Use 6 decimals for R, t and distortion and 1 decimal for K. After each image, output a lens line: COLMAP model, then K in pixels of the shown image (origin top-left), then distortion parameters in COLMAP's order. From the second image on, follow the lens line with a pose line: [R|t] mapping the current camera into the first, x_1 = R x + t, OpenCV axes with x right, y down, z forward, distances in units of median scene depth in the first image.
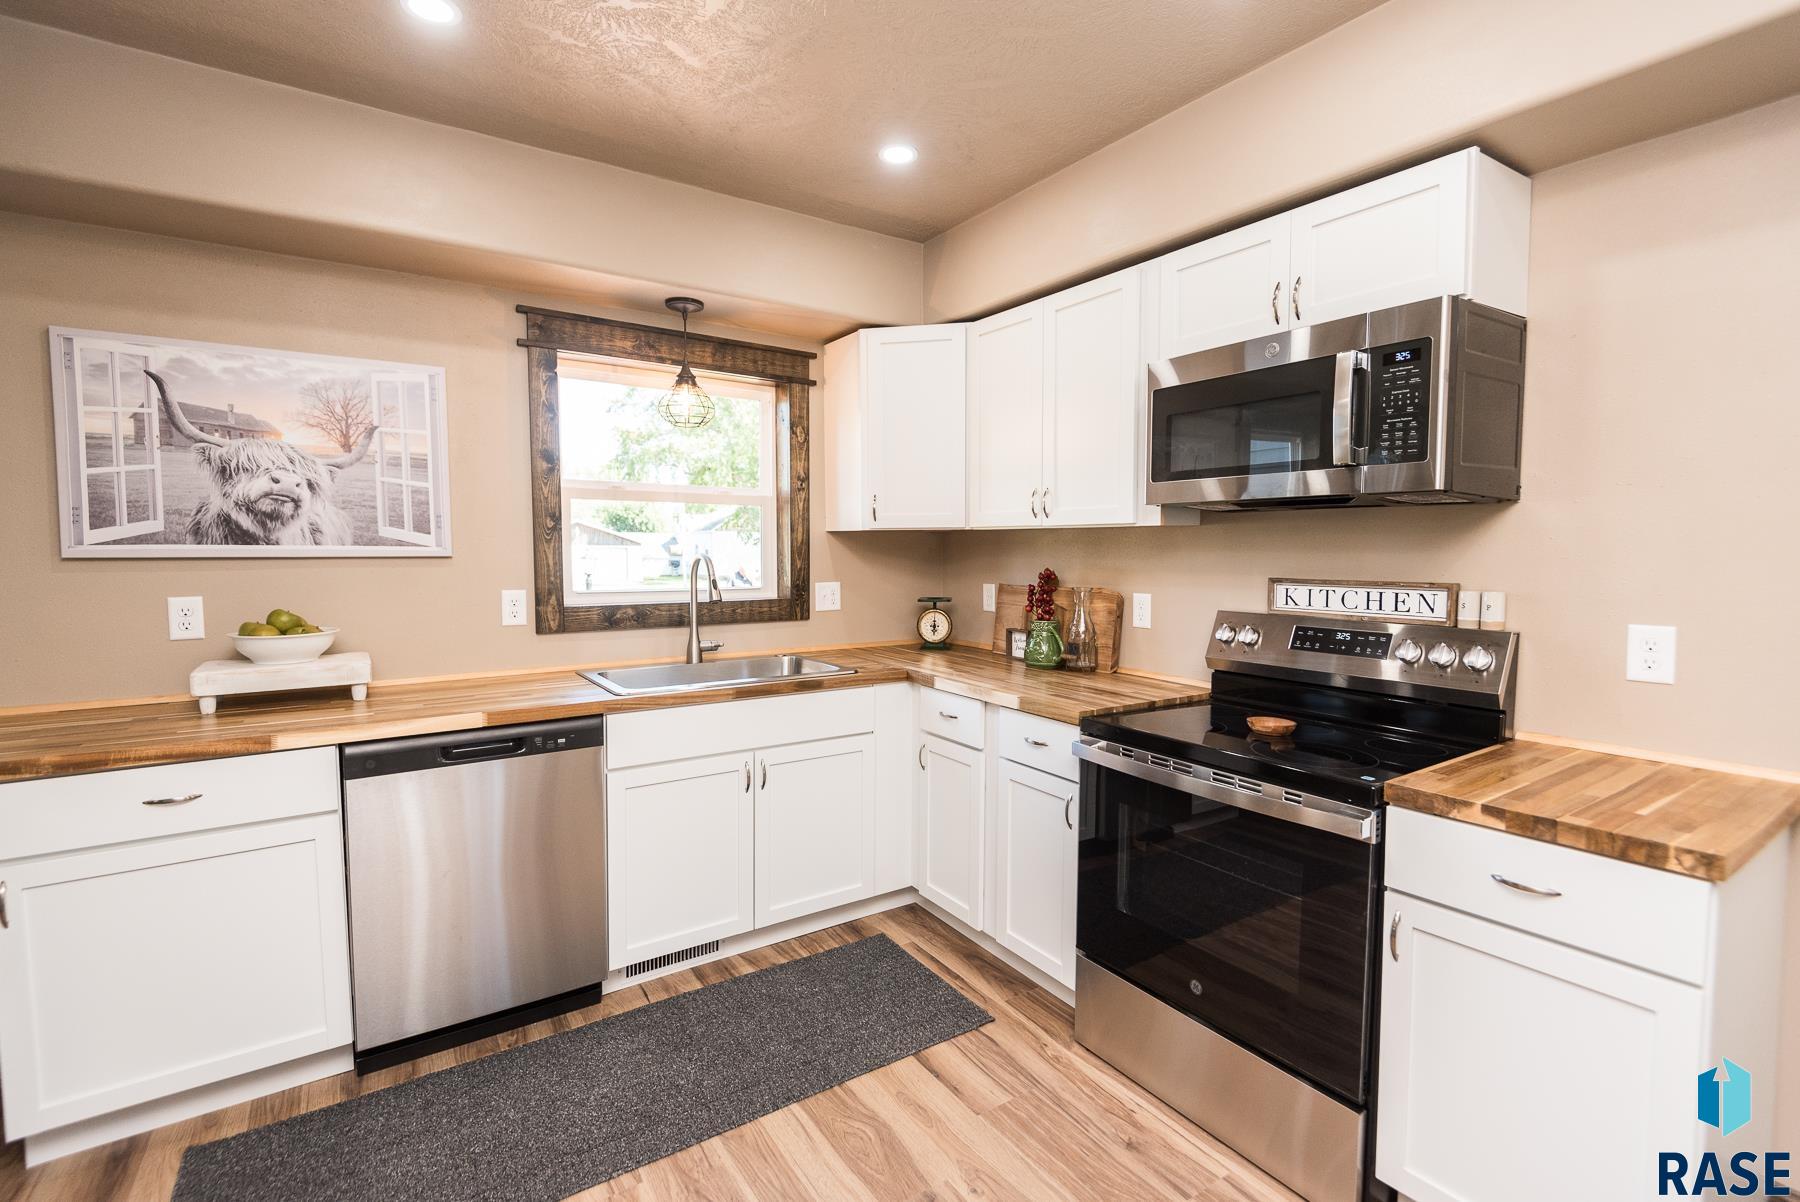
lens RADIAL K [[829.1, 0, 900.0], [0, 829.1, 601.0], [0, 0, 1]] dist [0.027479, -0.020499]
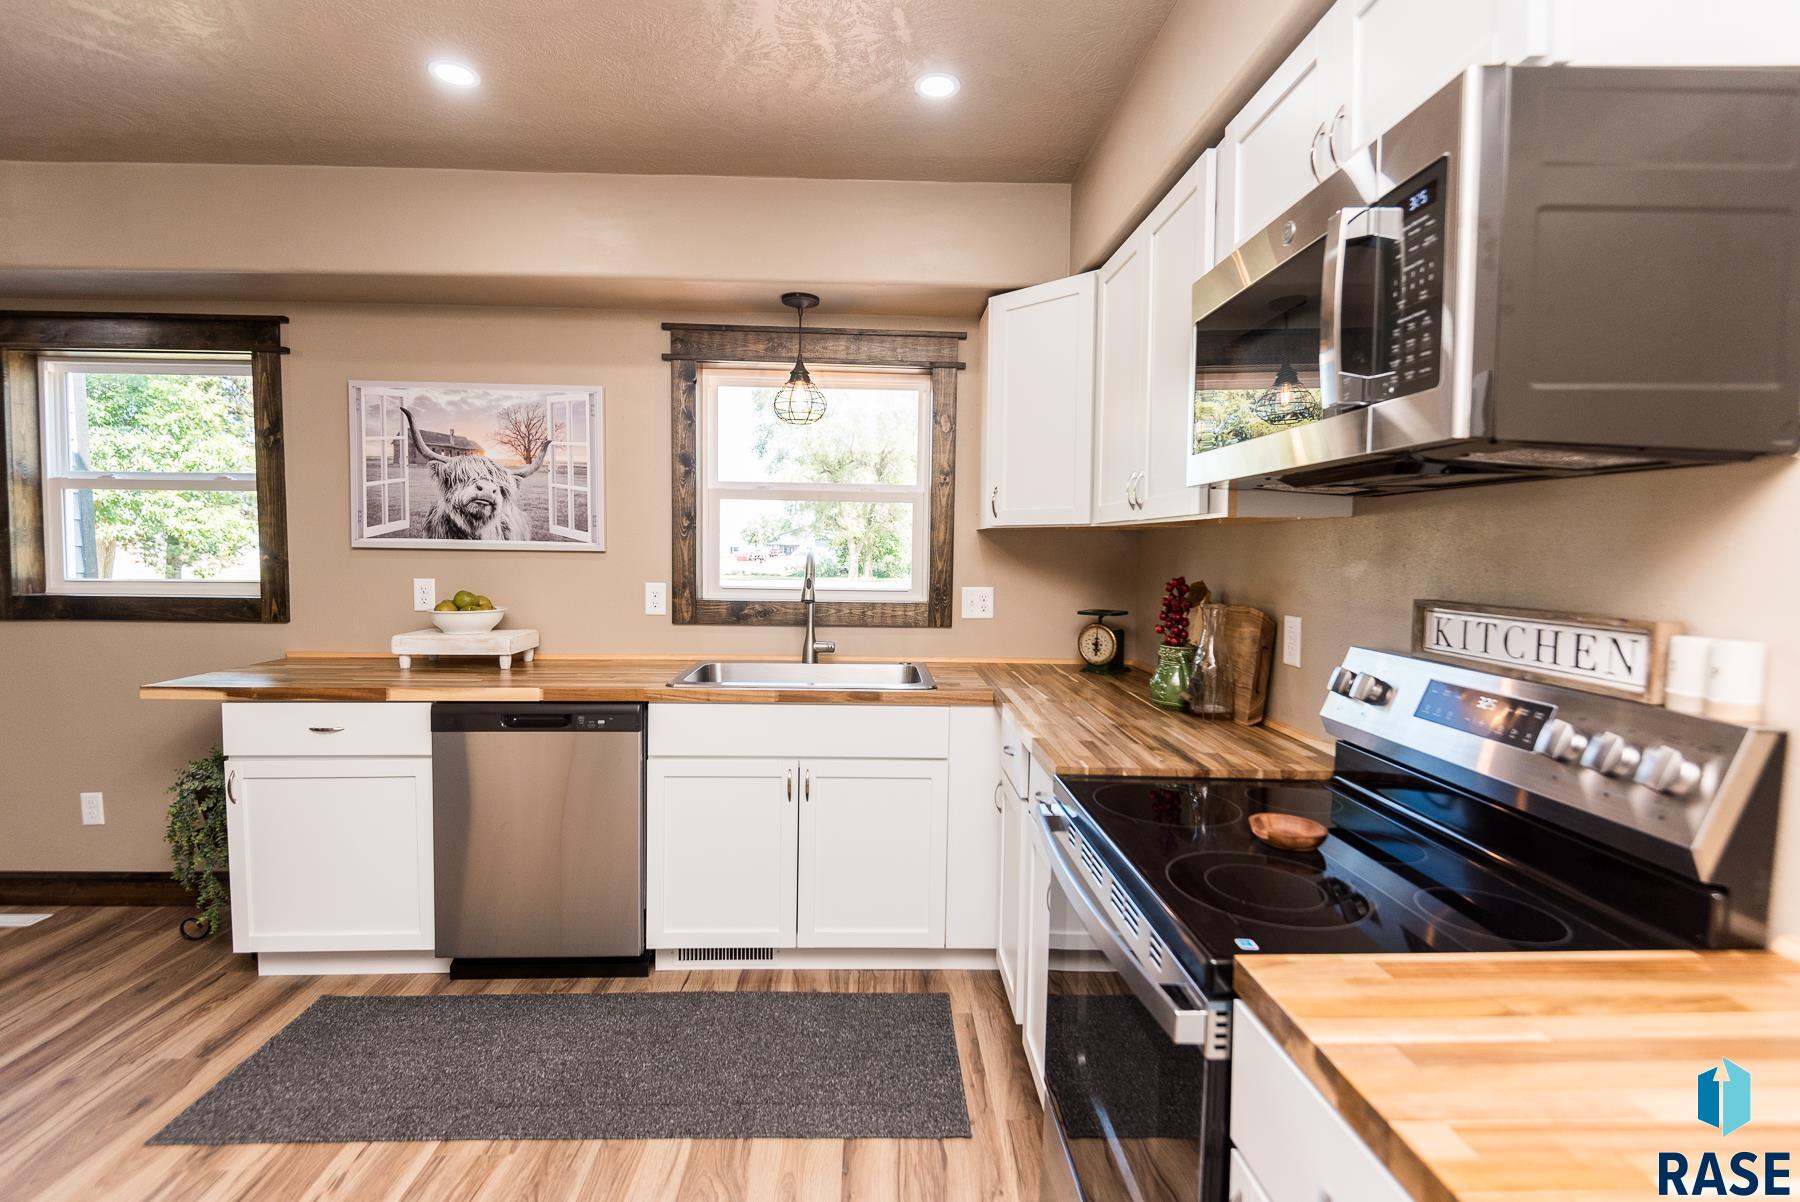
lens RADIAL K [[846.5, 0, 900.0], [0, 846.5, 601.0], [0, 0, 1]] dist [0.035217, -0.022945]
pose [[0.841992, 0.043238, -0.537754, 0.468330], [-0.047716, 0.998845, 0.005601, -0.012160], [0.537376, 0.020943, 0.843083, 0.258202]]
